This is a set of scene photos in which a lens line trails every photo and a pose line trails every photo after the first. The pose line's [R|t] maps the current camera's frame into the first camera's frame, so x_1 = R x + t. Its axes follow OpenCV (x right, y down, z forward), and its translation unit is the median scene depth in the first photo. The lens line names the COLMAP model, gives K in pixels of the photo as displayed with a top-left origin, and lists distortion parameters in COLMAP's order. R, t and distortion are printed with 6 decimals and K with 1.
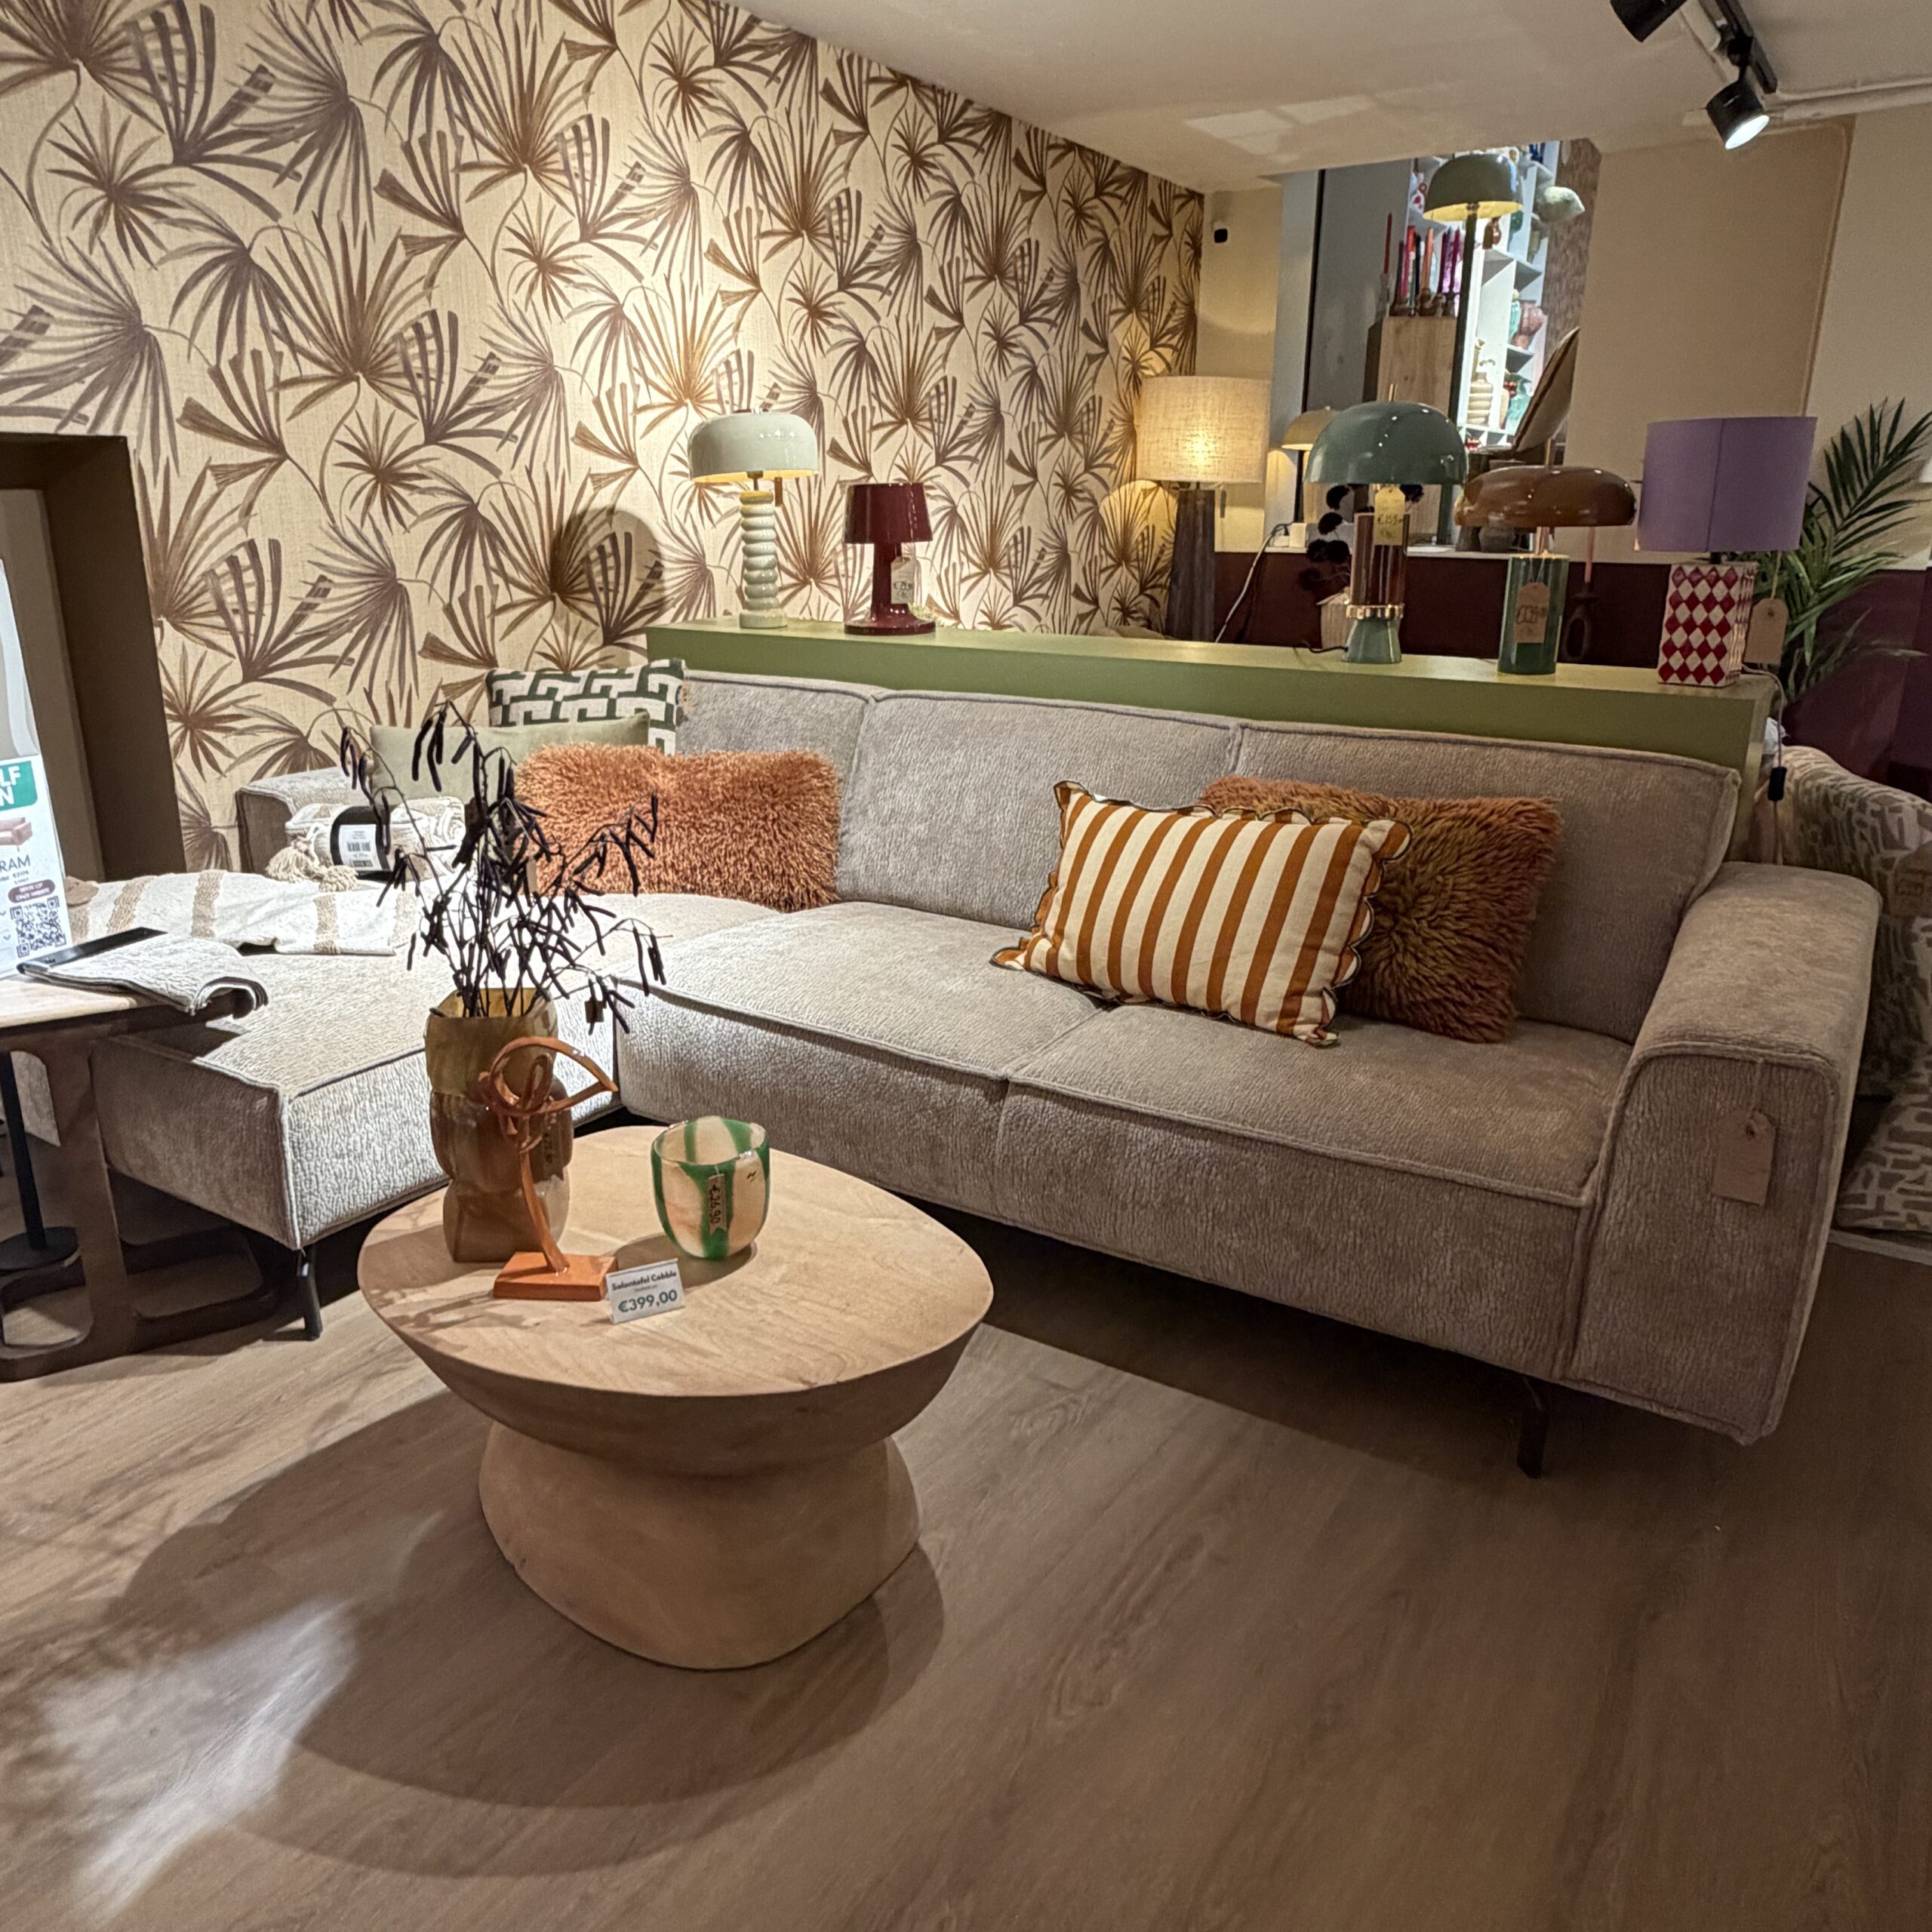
lens RADIAL K [[1489.5, 0, 966.0], [0, 1489.5, 966.0], [0, 0, 1]] dist [-0.001477, 0.009248]
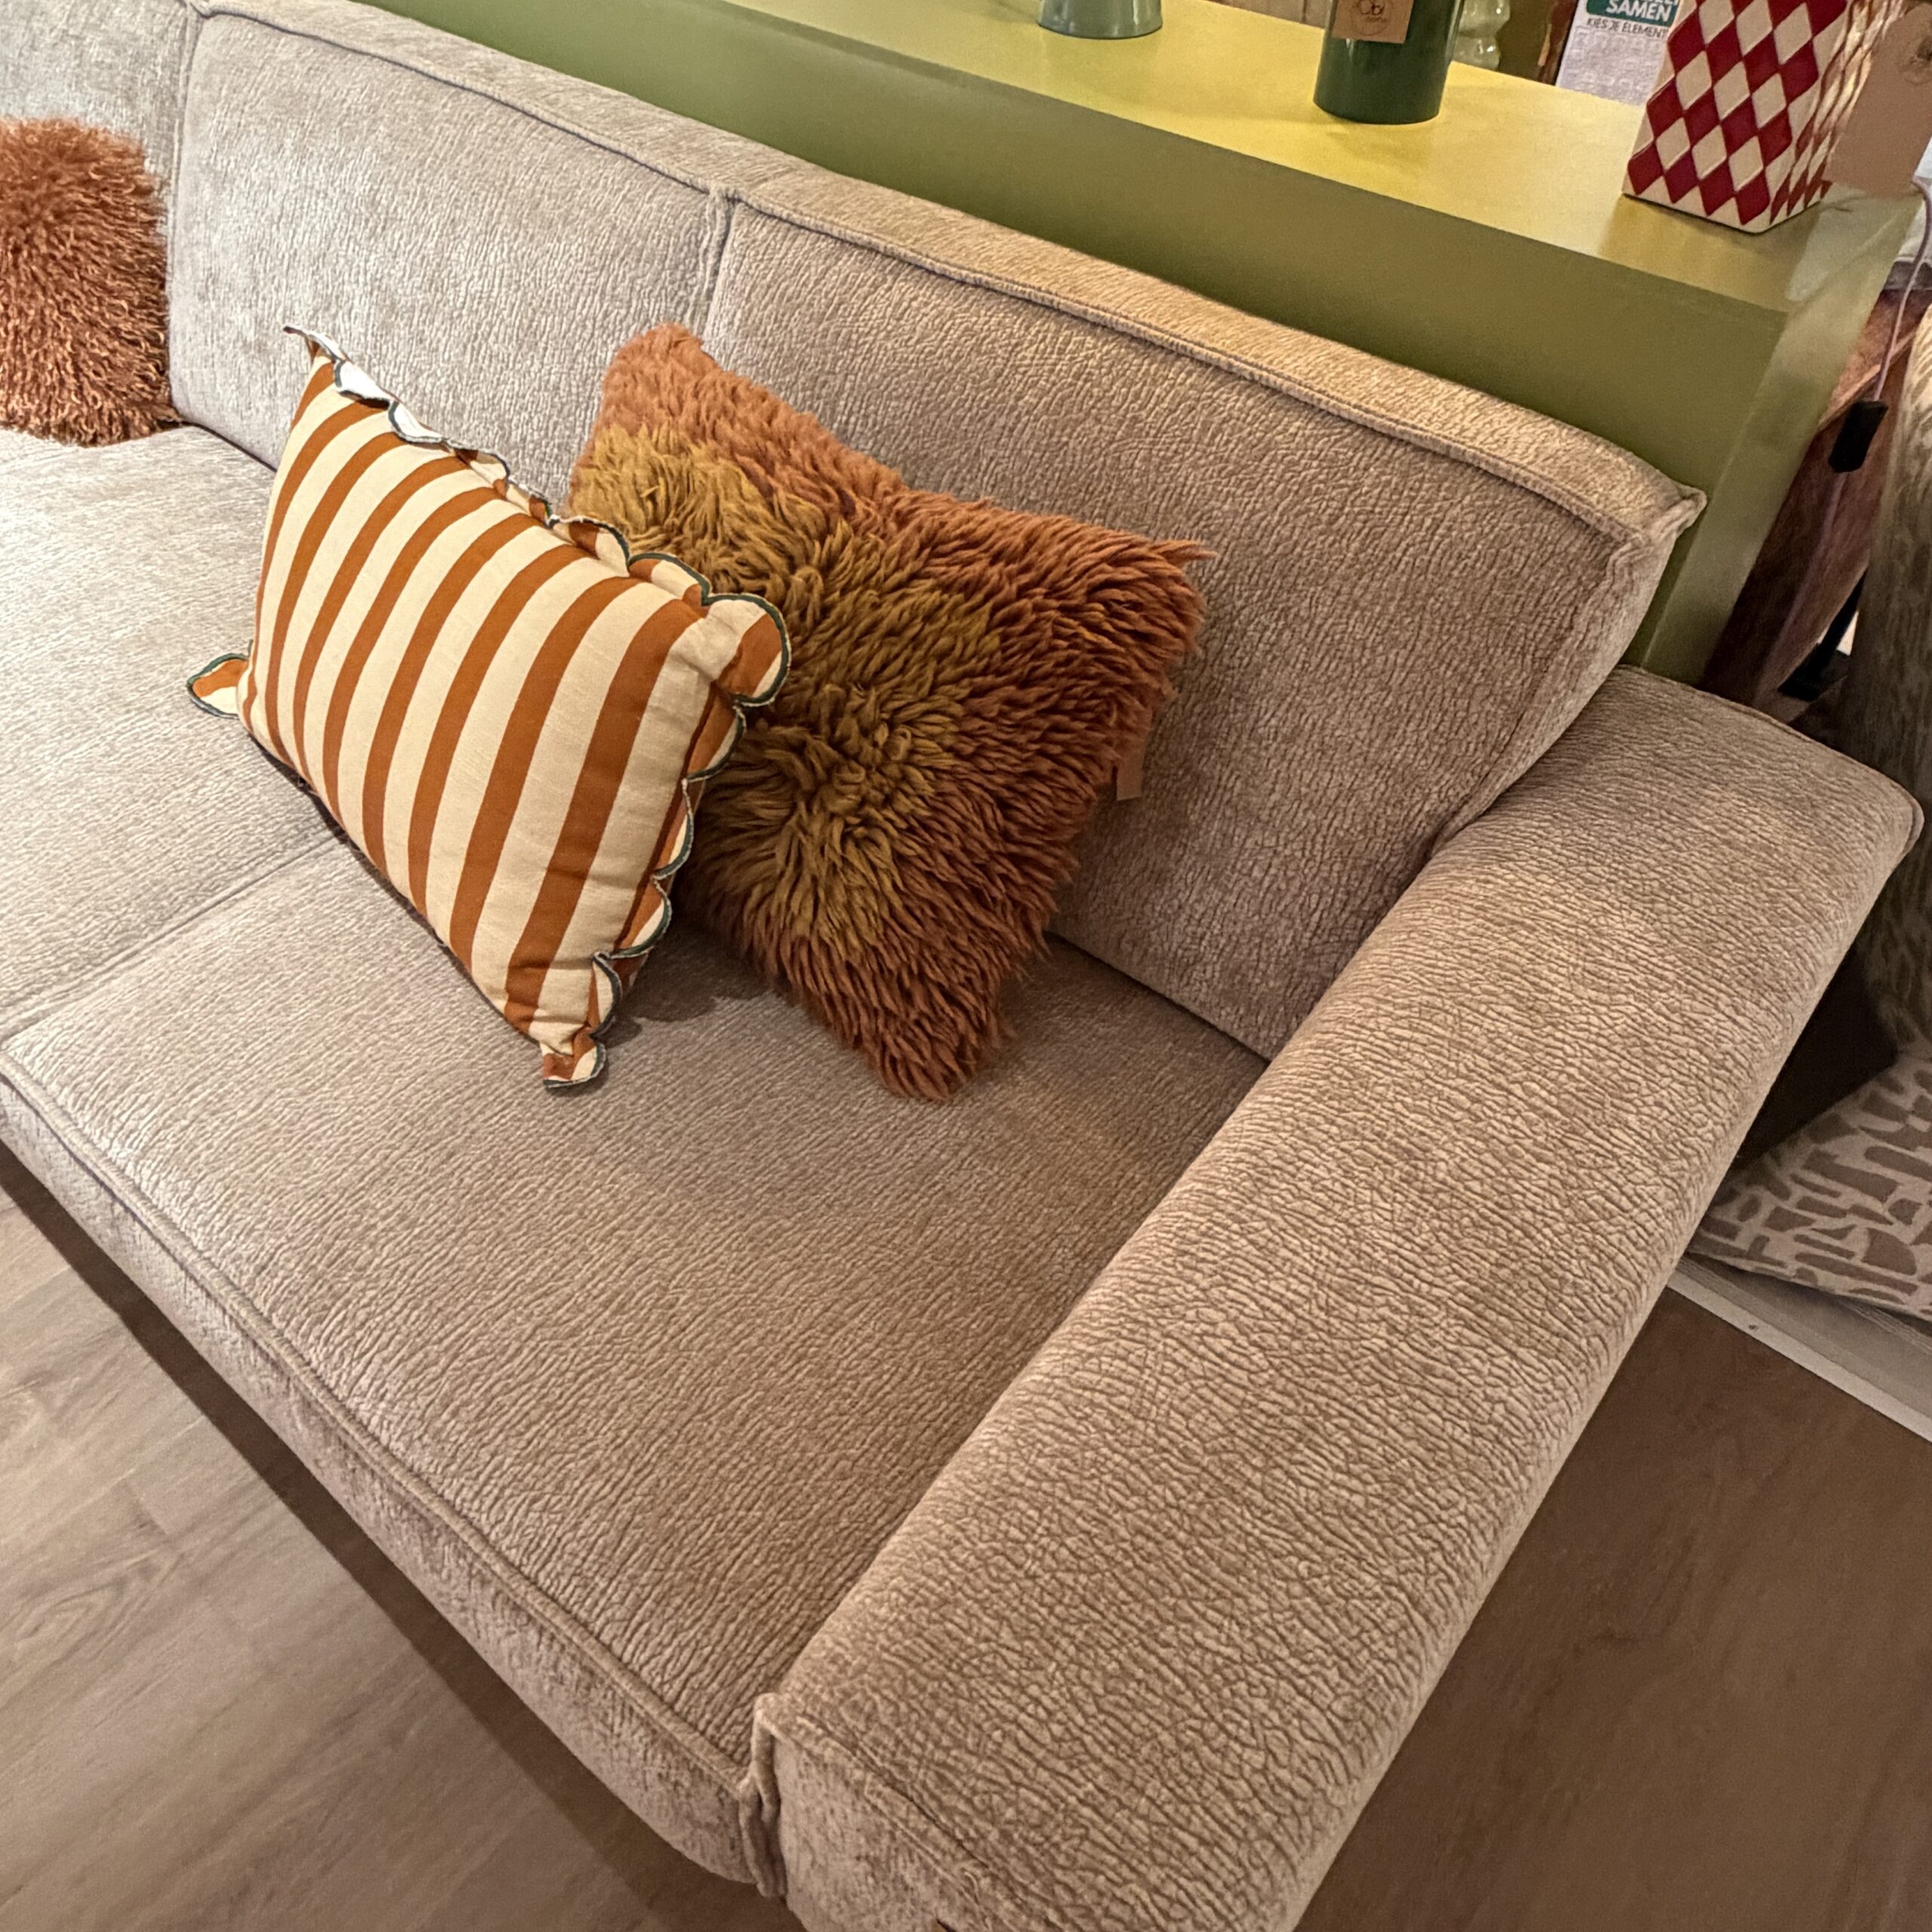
lens RADIAL K [[1489.5, 0, 966.0], [0, 1489.5, 966.0], [0, 0, 1]] dist [-0.001477, 0.009248]
pose [[0.990651, 0.116855, -0.070391, 0.389814], [-0.069179, 0.875051, 0.479062, -0.217955], [0.117576, -0.469713, 0.874954, 0.589982]]
